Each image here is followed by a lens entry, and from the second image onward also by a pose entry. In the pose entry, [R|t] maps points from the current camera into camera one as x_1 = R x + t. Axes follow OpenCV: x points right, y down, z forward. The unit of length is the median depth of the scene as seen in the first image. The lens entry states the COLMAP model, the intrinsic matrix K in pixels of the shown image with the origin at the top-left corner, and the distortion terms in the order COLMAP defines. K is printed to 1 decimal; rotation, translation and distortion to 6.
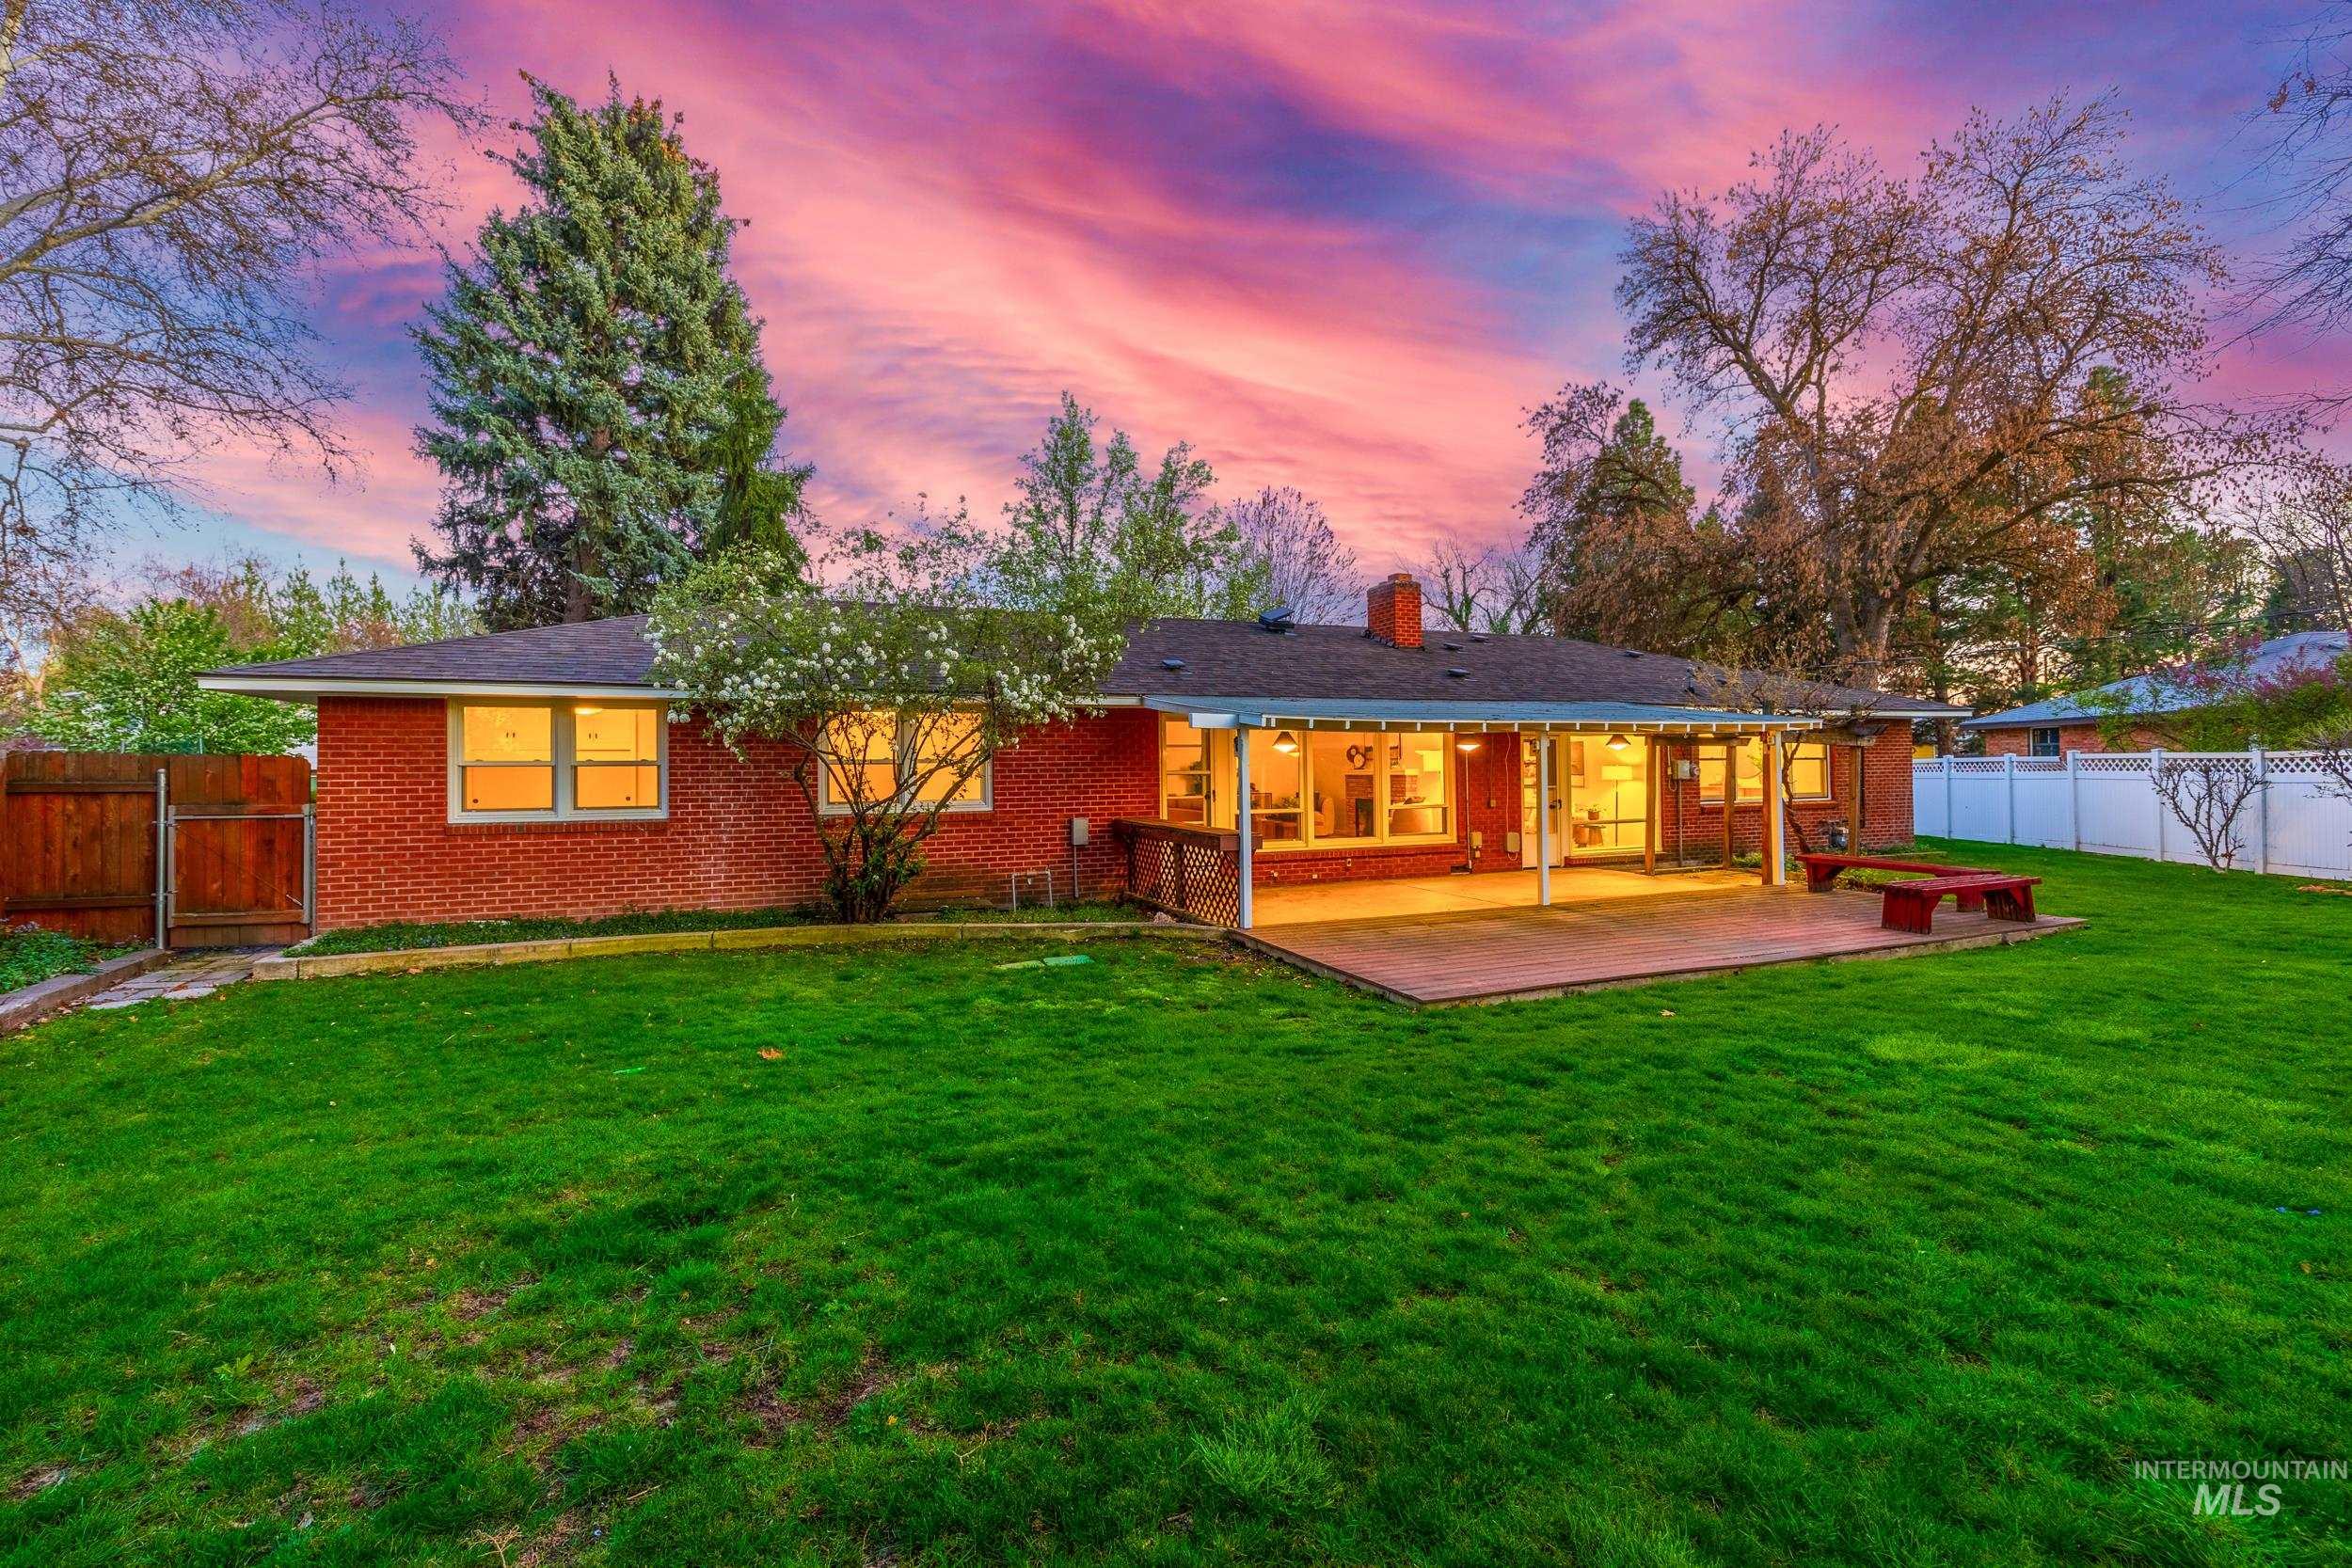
lens RADIAL K [[935.8, 0, 1148.4], [0, 935.8, 715.3], [0, 0, 1]] dist [-0.001160, -0.000430]
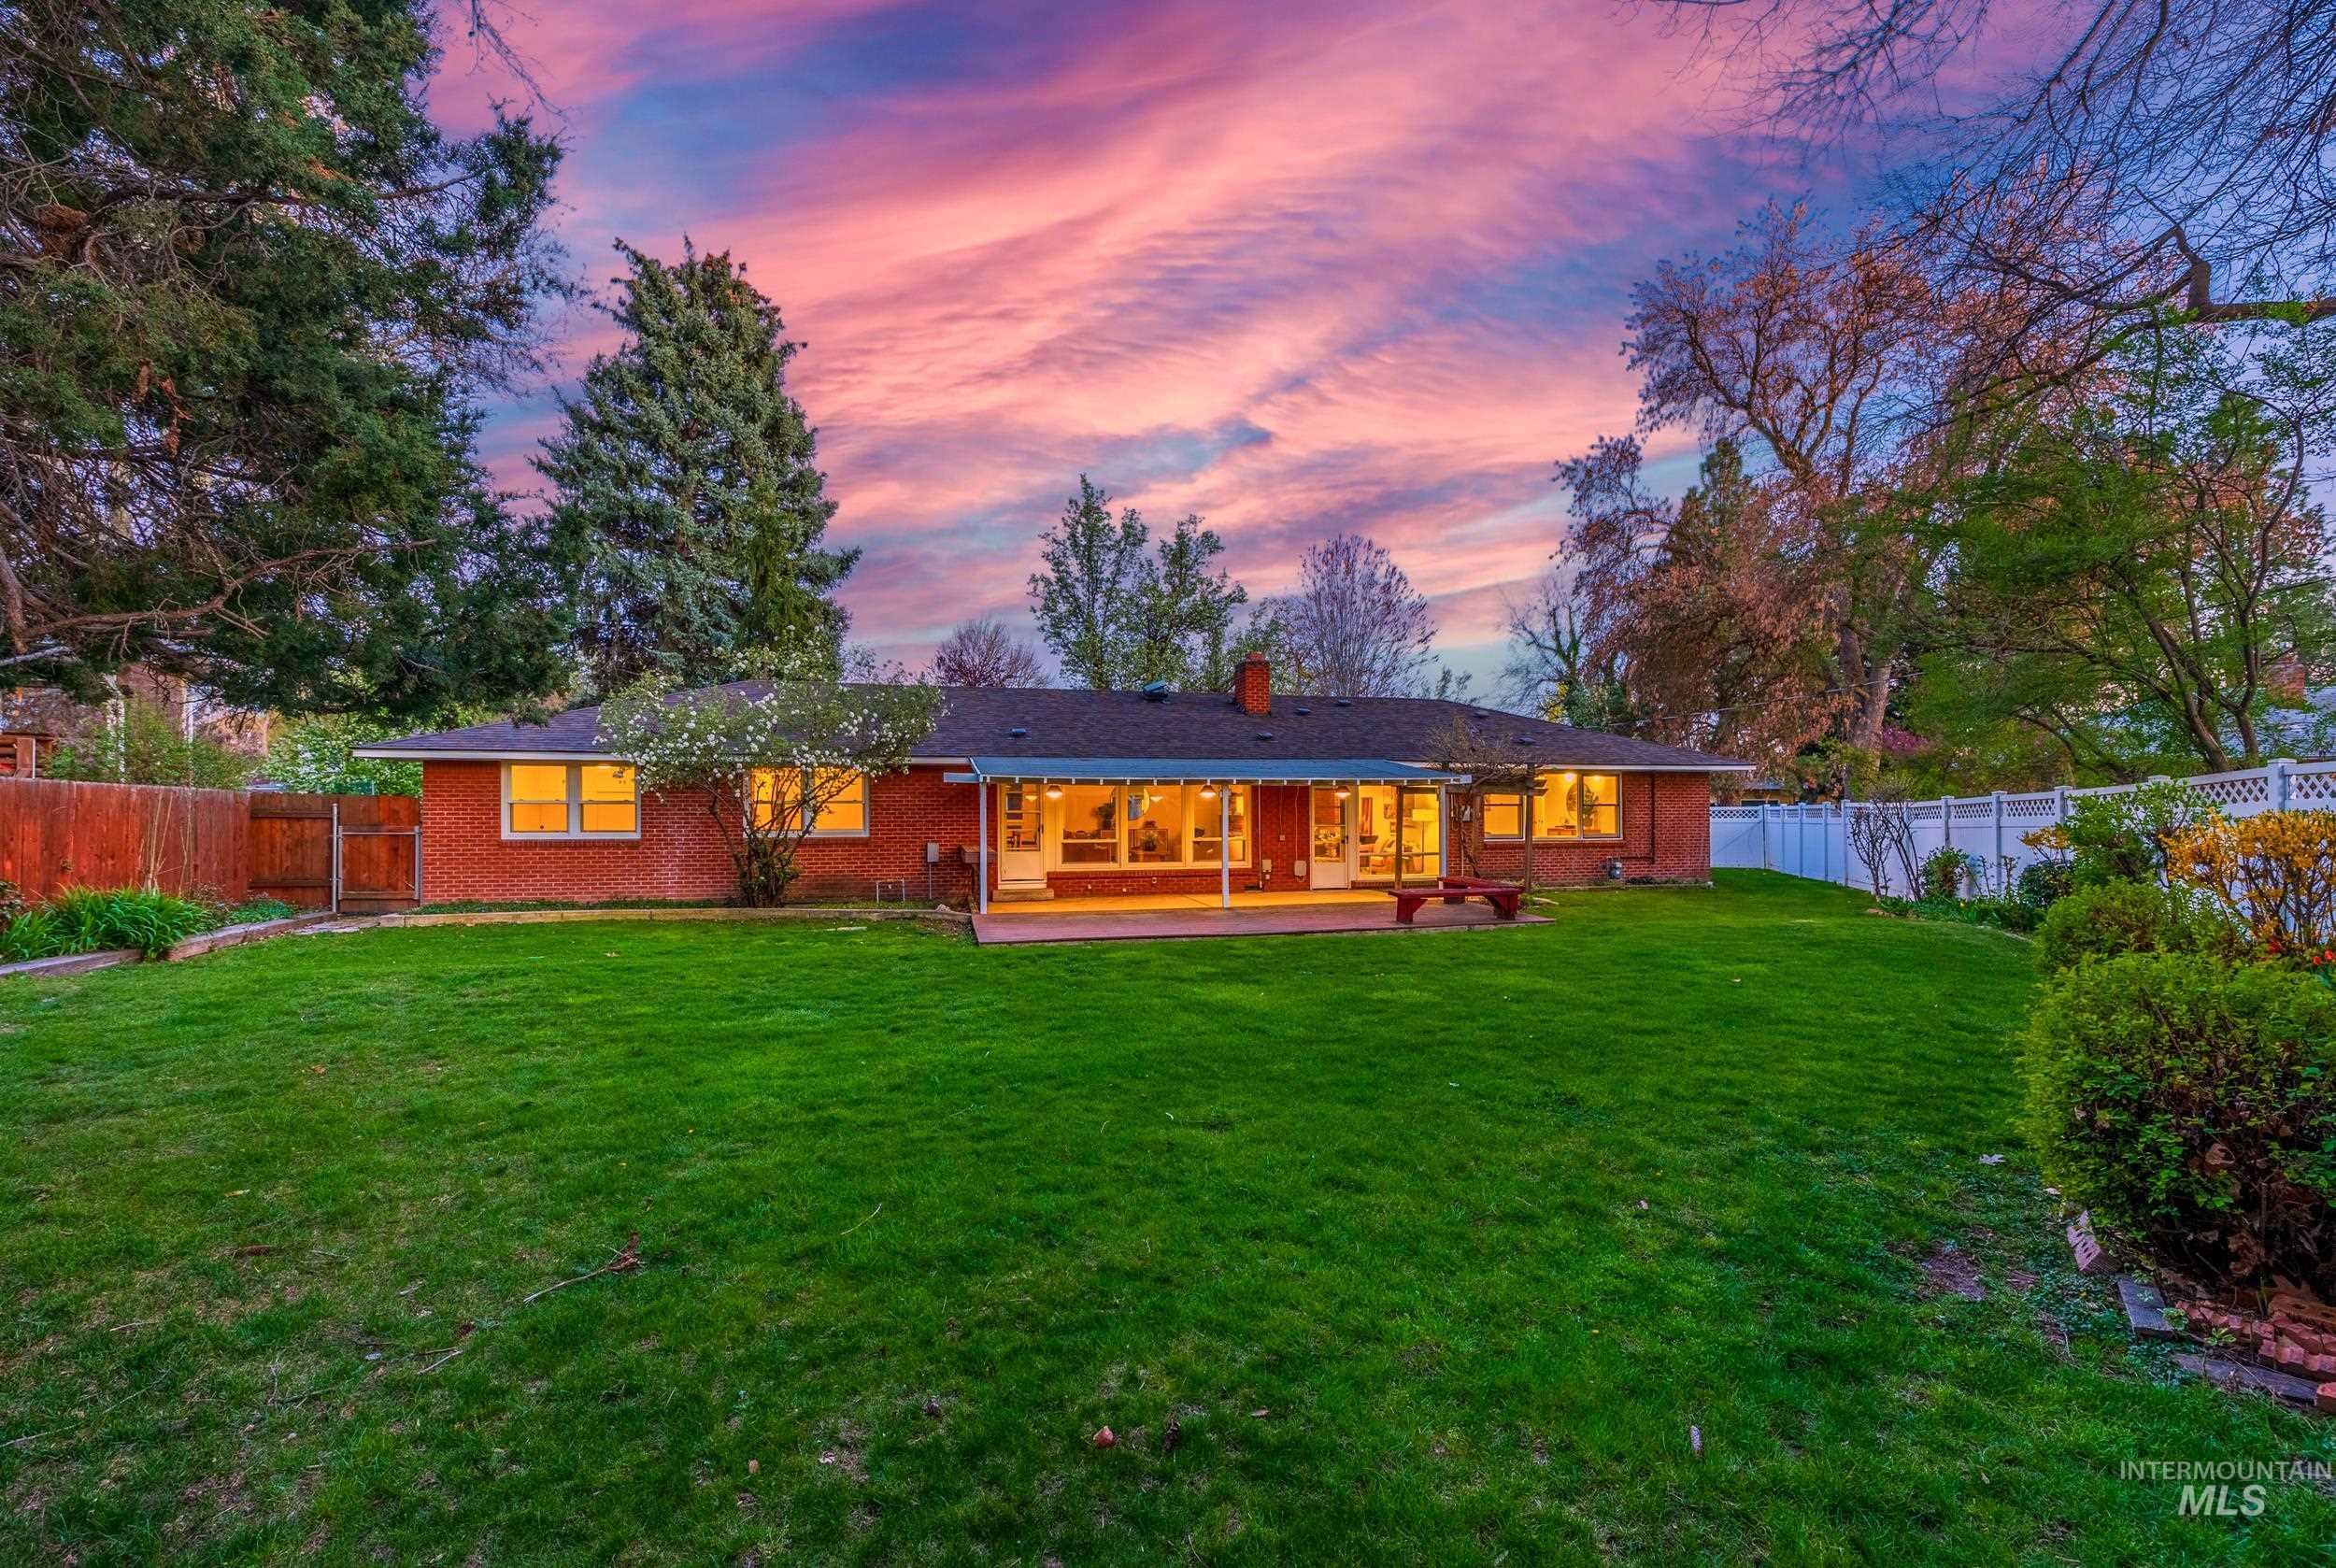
lens RADIAL K [[932.5, 0, 1177.4], [0, 932.5, 760.4], [0, 0, 1]] dist [0.000196, 0.000335]
pose [[0.995199, 0.003599, -0.097803, 0.224744], [-0.002897, 0.999969, 0.007315, -0.013789], [0.097827, -0.006996, 0.995179, -0.189720]]
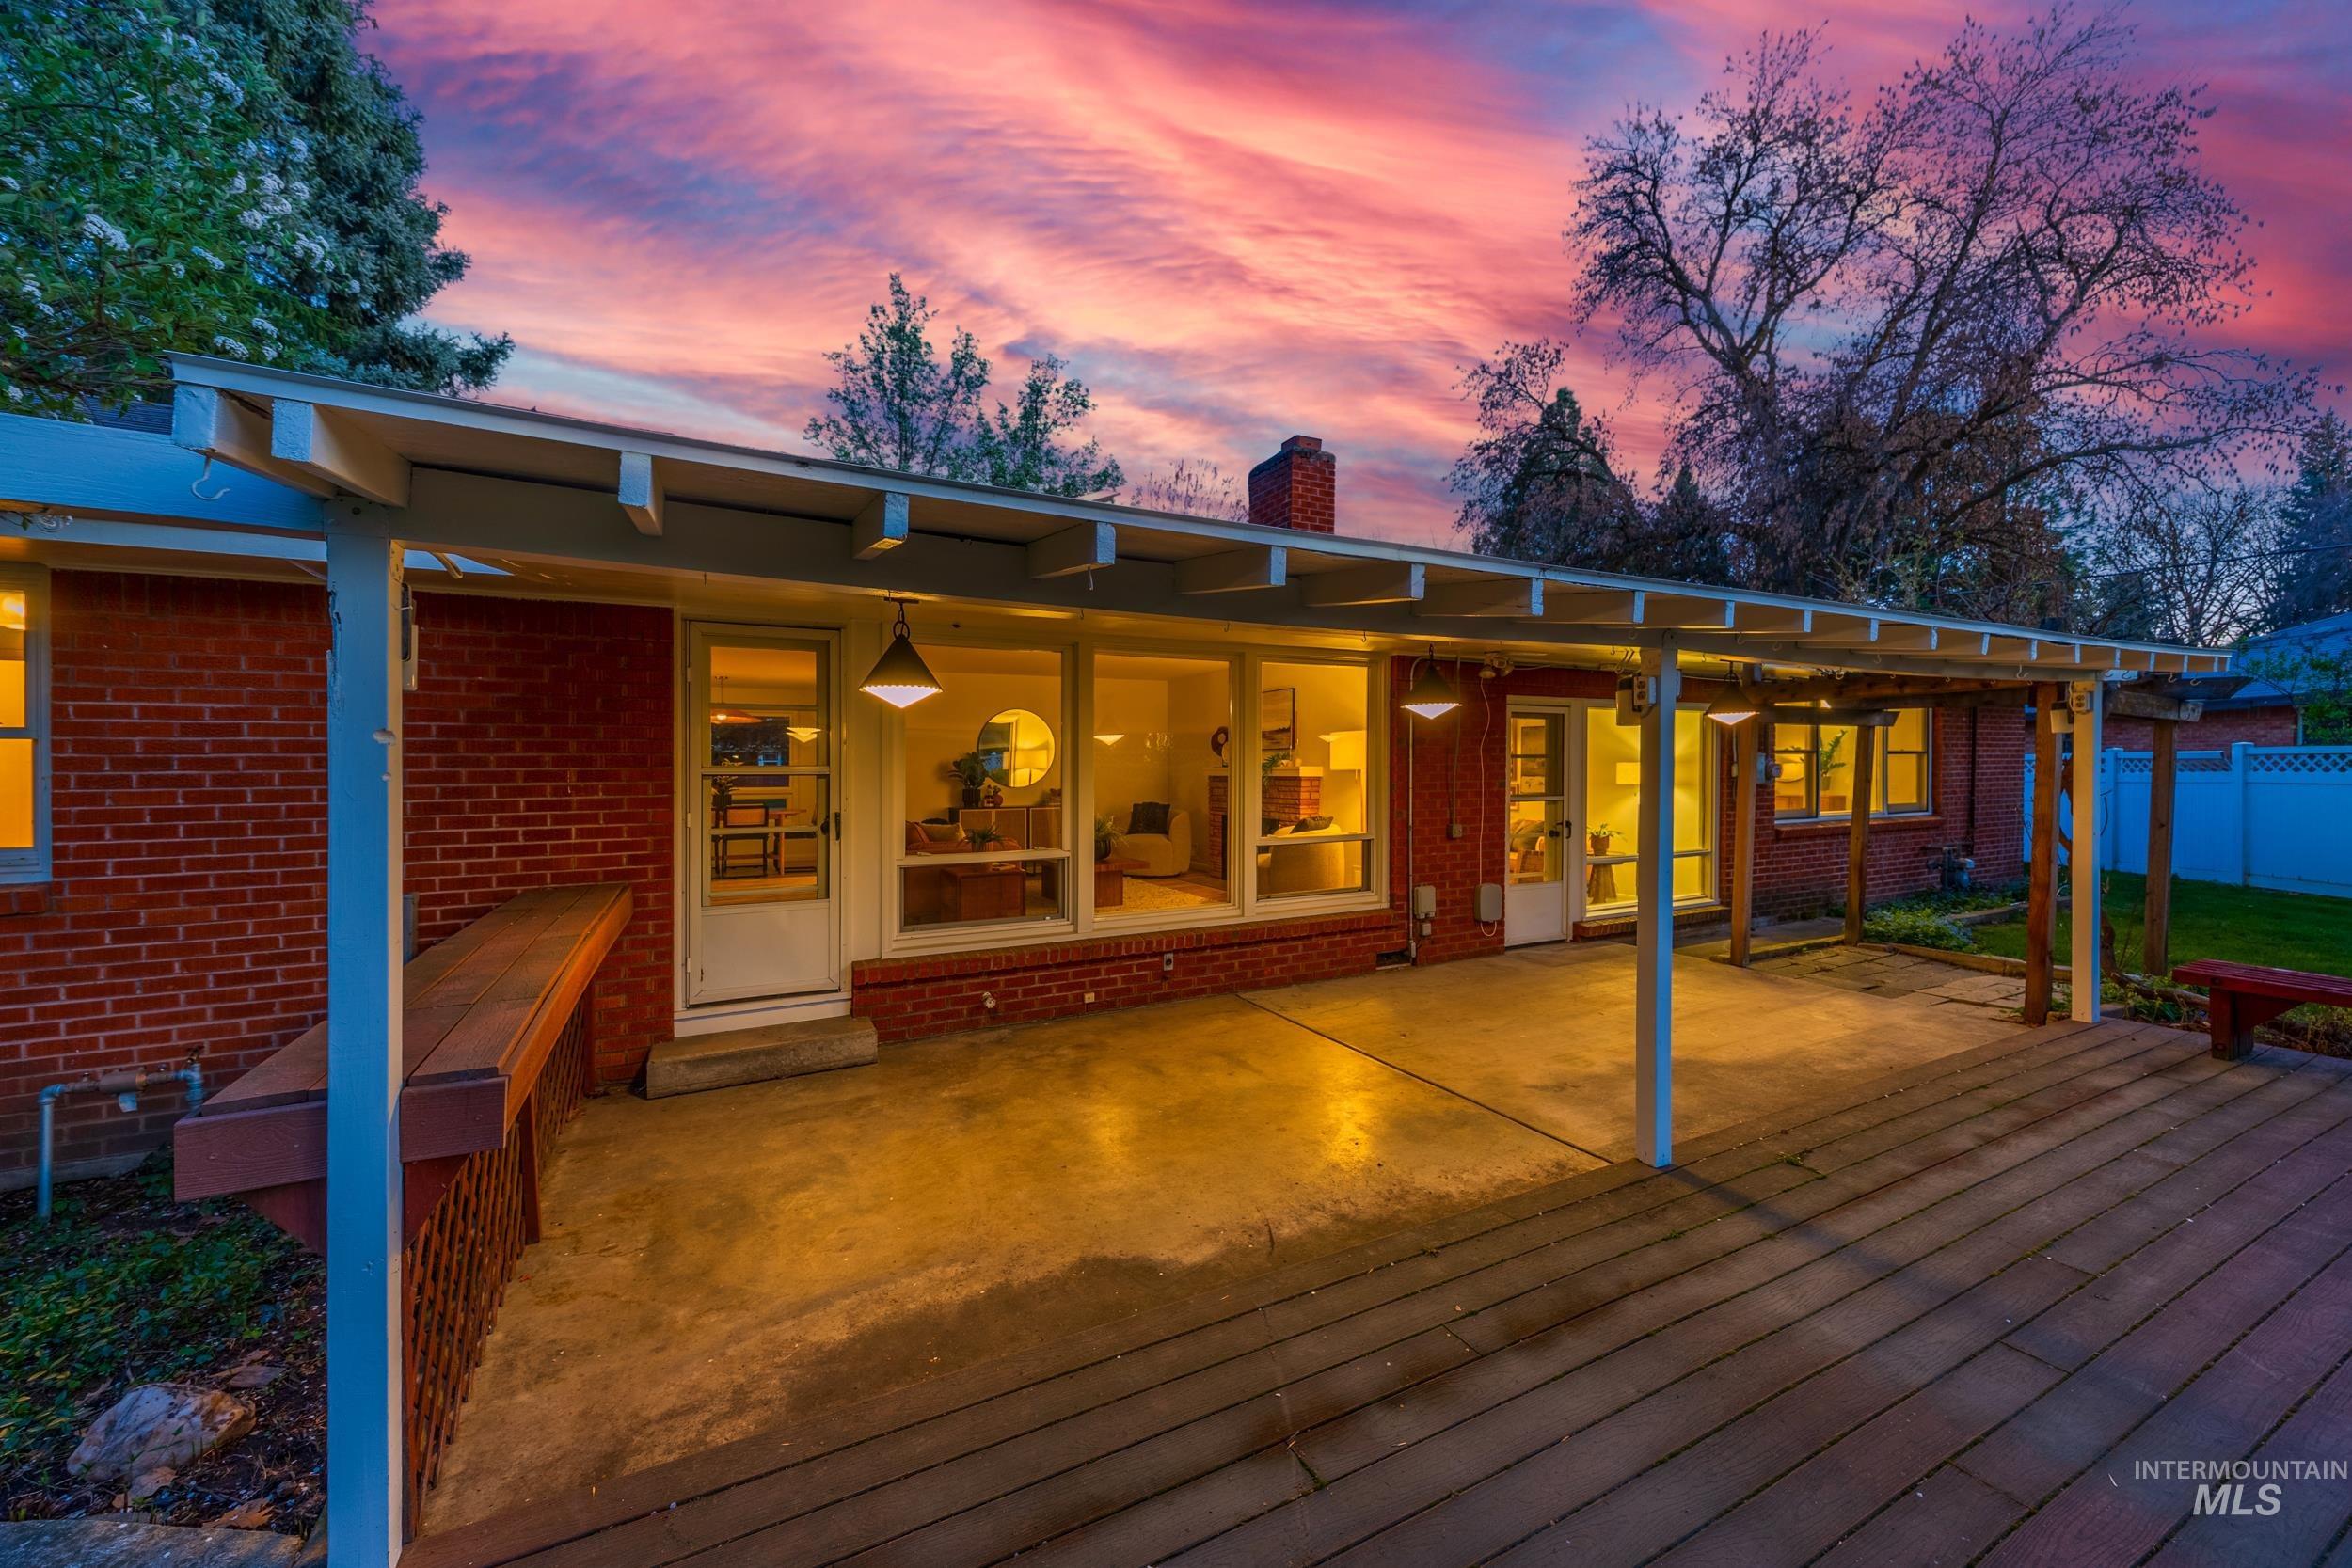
lens RADIAL K [[935.8, 0, 1180.3], [0, 935.8, 767.8], [0, 0, 1]] dist [-0.001160, -0.000430]
pose [[0.993626, 0.003097, 0.112682, 0.099183], [-0.009395, 0.998420, 0.055406, 0.020033], [-0.112332, -0.056112, 0.992085, 0.319623]]
